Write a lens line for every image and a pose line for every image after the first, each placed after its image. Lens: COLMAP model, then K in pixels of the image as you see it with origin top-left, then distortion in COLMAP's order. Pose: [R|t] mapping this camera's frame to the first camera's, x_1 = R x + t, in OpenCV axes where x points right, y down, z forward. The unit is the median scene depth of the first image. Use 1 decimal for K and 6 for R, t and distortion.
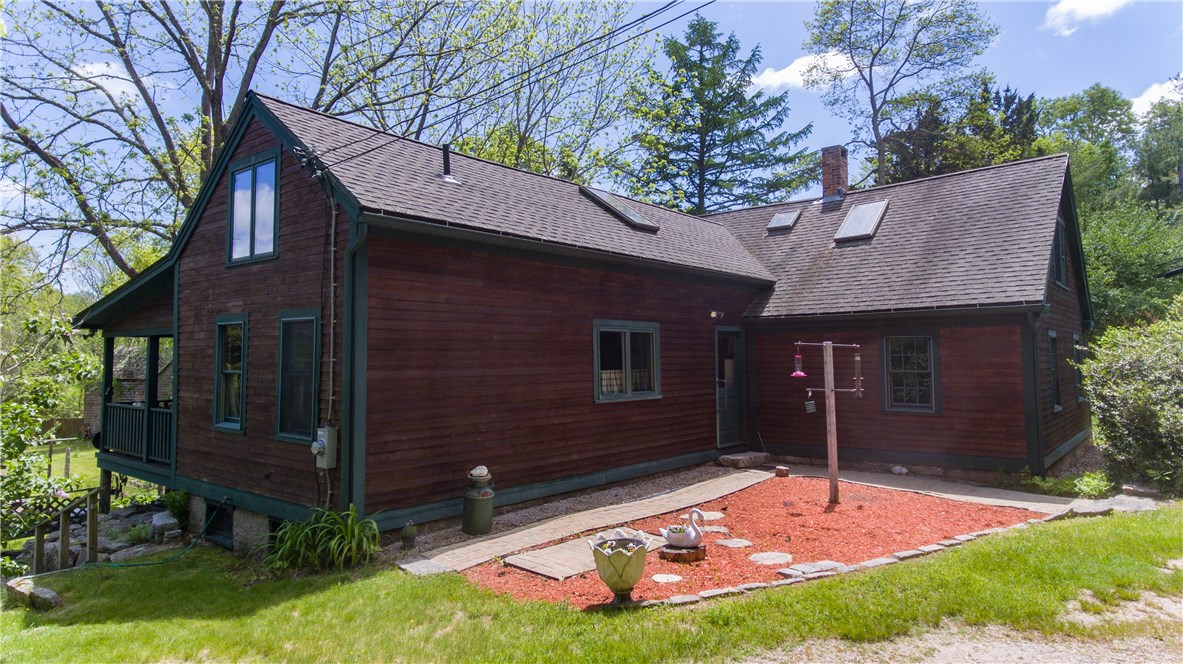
lens RADIAL K [[688.4, 0, 591.5], [0, 688.4, 330.1], [0, 0, 1]] dist [0.028275, 0.002235]
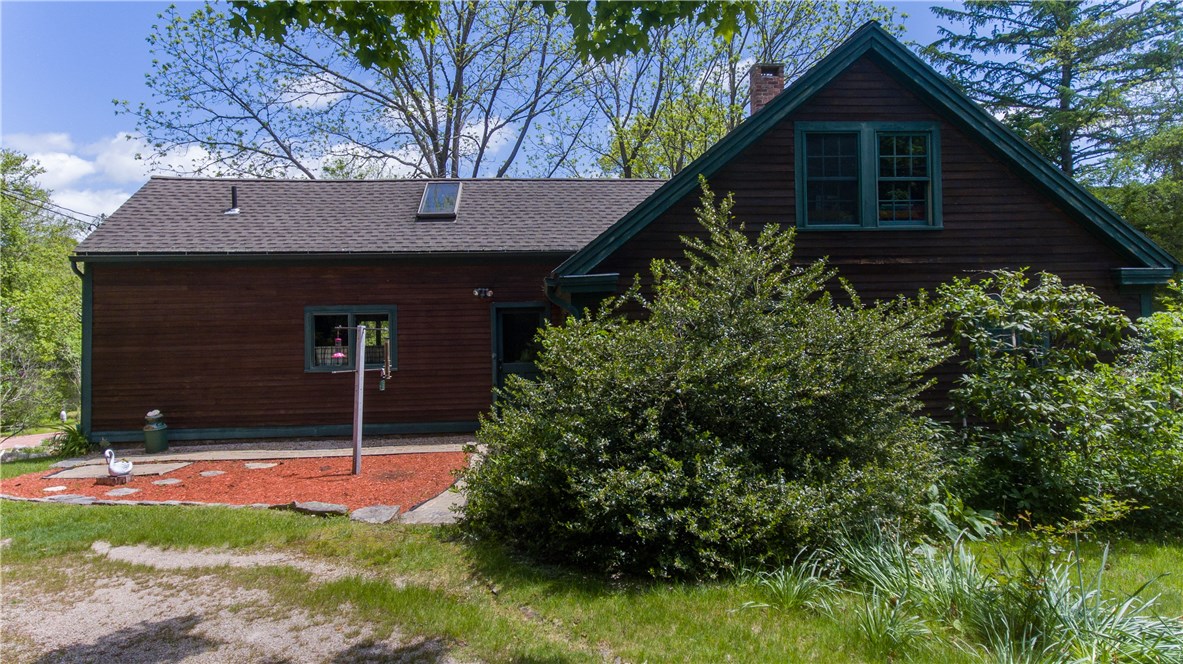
lens RADIAL K [[688.4, 0, 587.6], [0, 688.4, 327.5], [0, 0, 1]] dist [0.028275, 0.002235]
pose [[0.725059, 0.000483, -0.688686, 1.358850], [0.040772, 0.998216, 0.043625, -0.012142], [0.687479, -0.059710, 0.723746, 0.466893]]
